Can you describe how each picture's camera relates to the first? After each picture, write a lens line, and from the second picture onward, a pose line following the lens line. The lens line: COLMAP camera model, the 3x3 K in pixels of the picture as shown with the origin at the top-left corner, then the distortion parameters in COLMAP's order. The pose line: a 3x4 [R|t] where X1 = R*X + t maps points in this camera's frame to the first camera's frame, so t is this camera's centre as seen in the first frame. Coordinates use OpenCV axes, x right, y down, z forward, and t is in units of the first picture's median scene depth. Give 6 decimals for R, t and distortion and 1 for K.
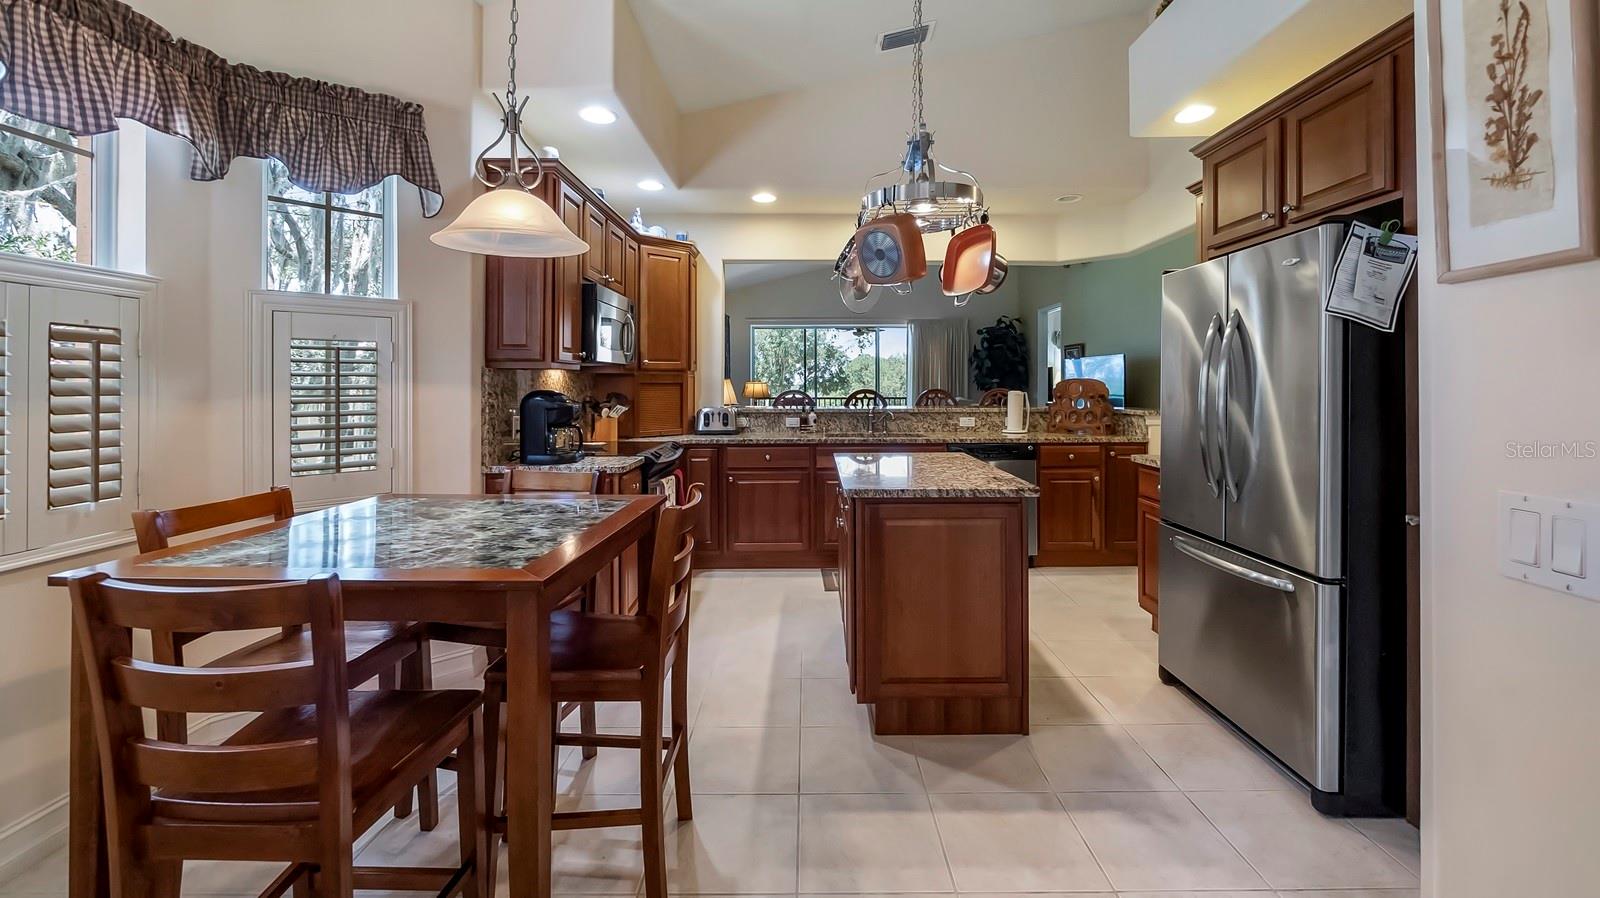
lens RADIAL K [[645.0, 0, 788.3], [0, 645.0, 403.8], [0, 0, 1]] dist [0.001270, 0.000401]
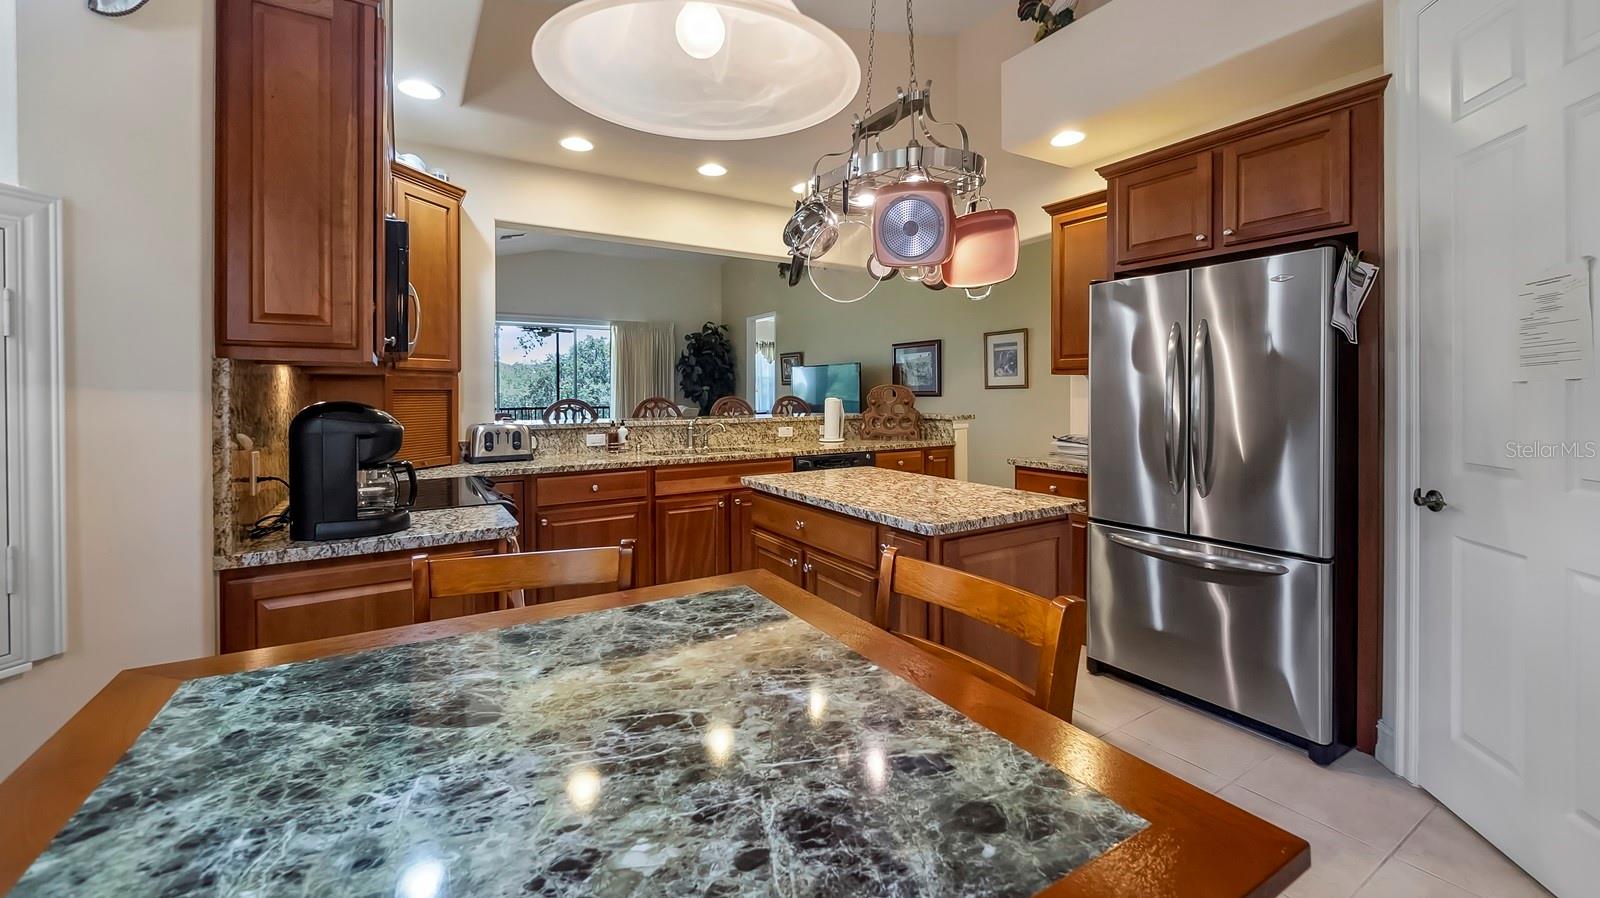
lens RADIAL K [[656.9, 0, 792.6], [0, 656.9, 411.6], [0, 0, 1]] dist [-0.004666, 0.000046]
pose [[0.844371, -0.019065, 0.535419, -0.231992], [0.019802, 0.999794, 0.004373, -0.004907], [-0.535392, 0.006910, 0.844575, 0.212714]]
